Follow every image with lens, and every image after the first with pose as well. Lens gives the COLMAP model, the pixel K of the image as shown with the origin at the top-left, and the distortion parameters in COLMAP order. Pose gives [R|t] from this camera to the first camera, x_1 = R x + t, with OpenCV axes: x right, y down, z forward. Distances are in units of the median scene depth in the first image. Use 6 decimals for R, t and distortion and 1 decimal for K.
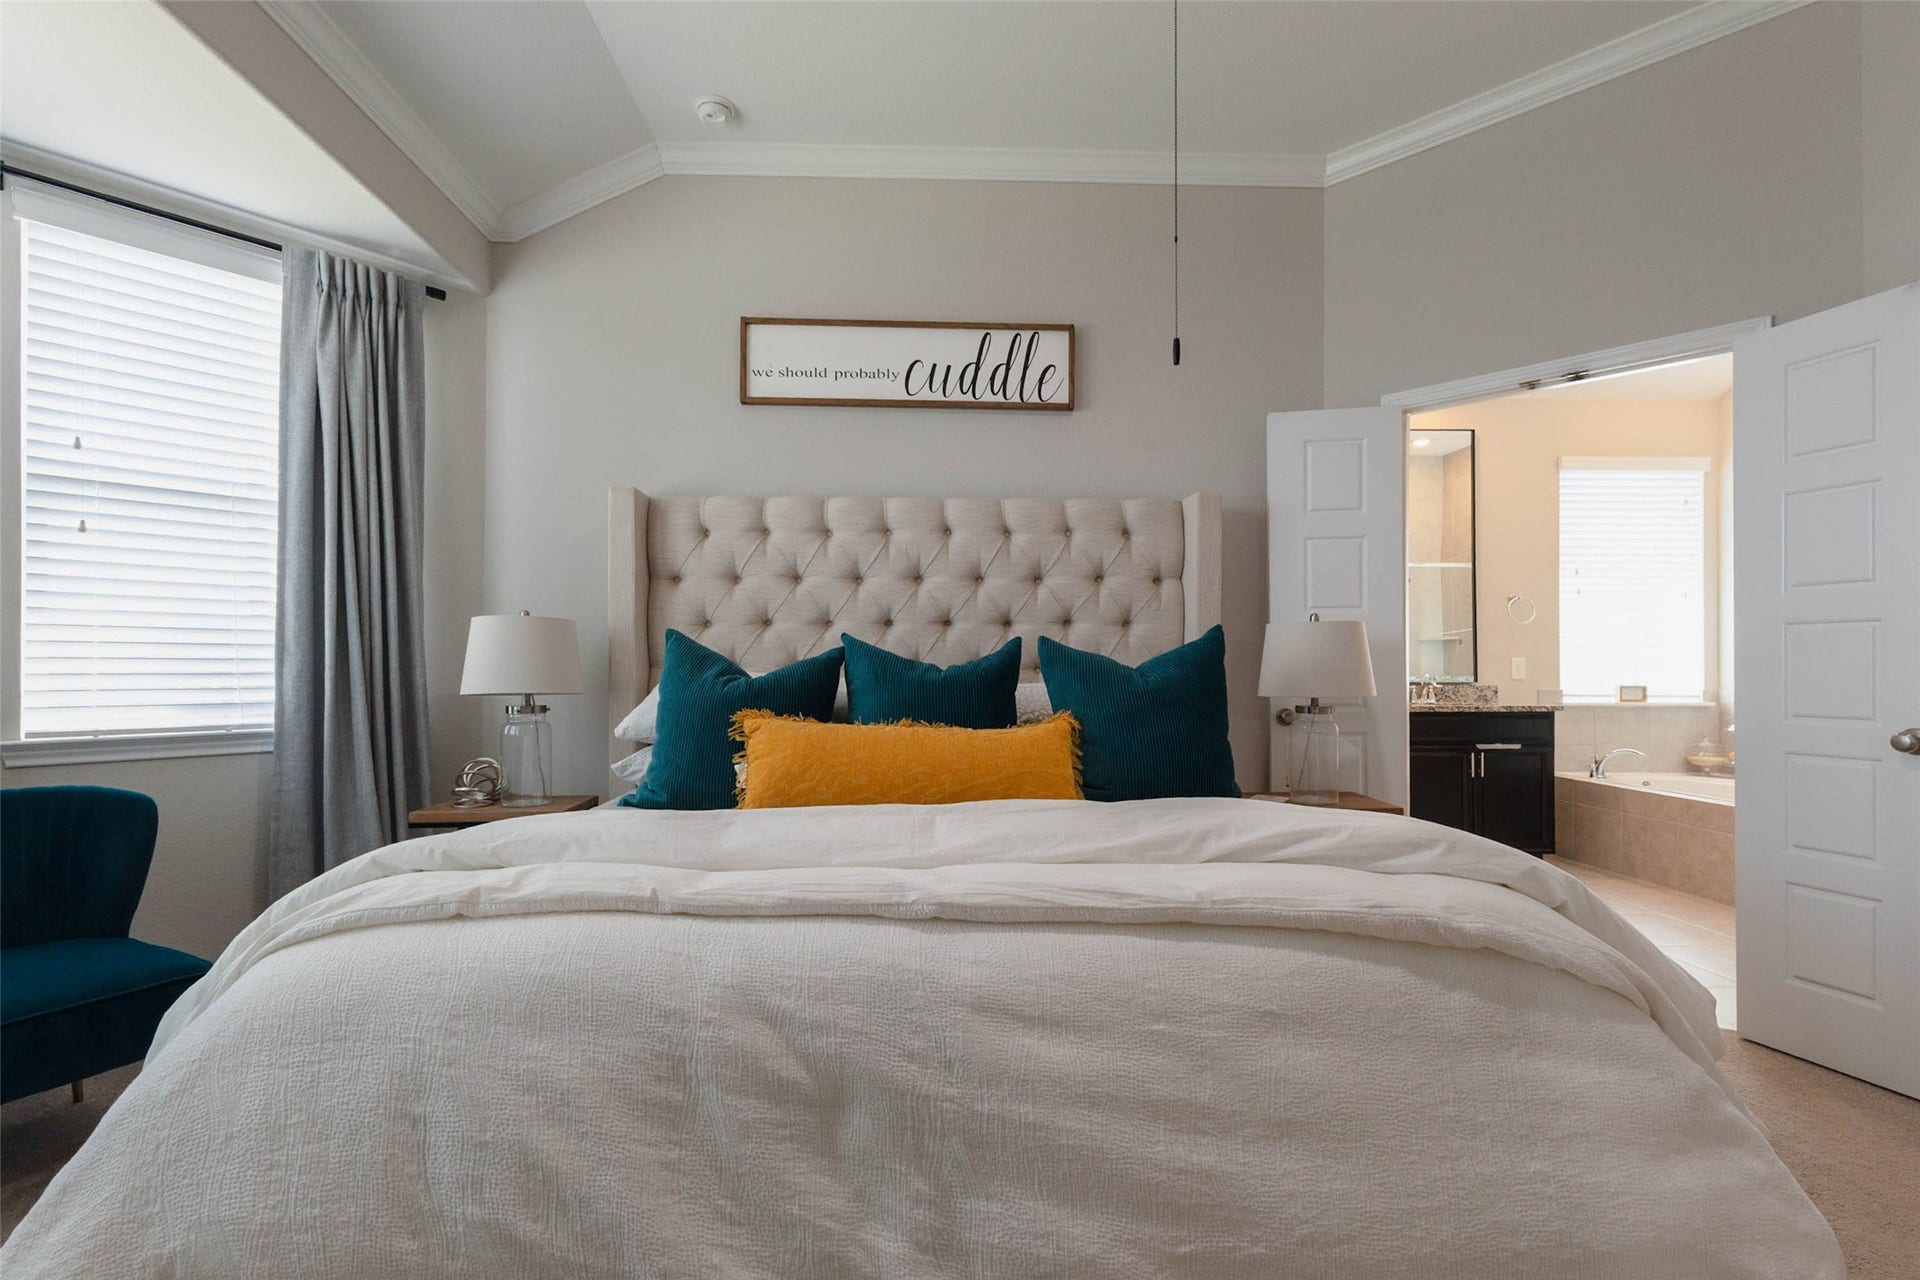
lens RADIAL K [[884.9, 0, 955.9], [0, 884.9, 645.8], [0, 0, 1]] dist [0.018262, -0.000483]
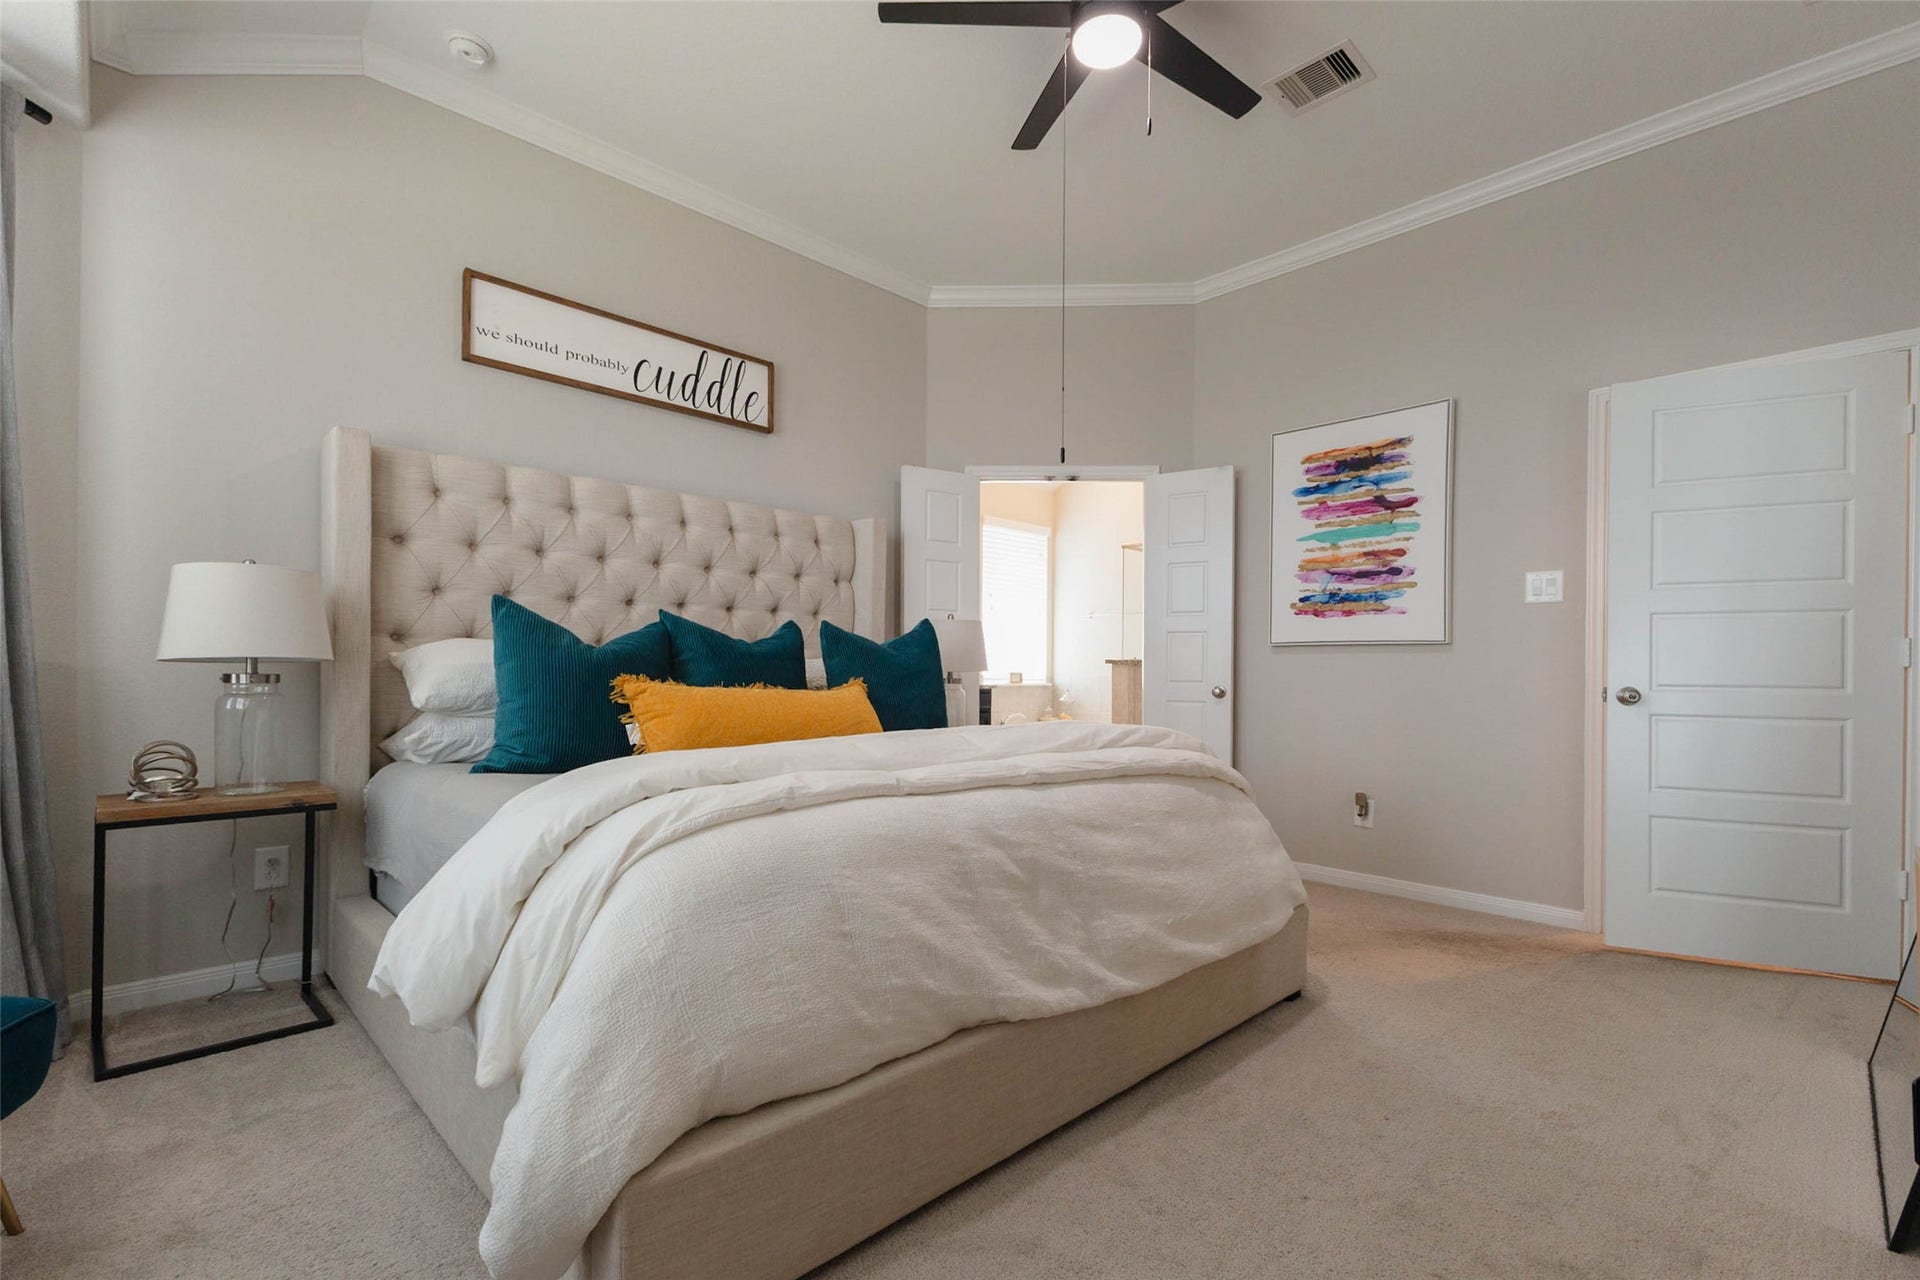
lens RADIAL K [[857.5, 0, 967.5], [0, 857.5, 646.2], [0, 0, 1]] dist [0.016947, -0.000287]
pose [[0.743221, 0.027334, 0.668487, -0.457103], [-0.028839, 0.999545, -0.008808, 0.024816], [-0.668424, -0.012732, 0.743671, -0.046713]]
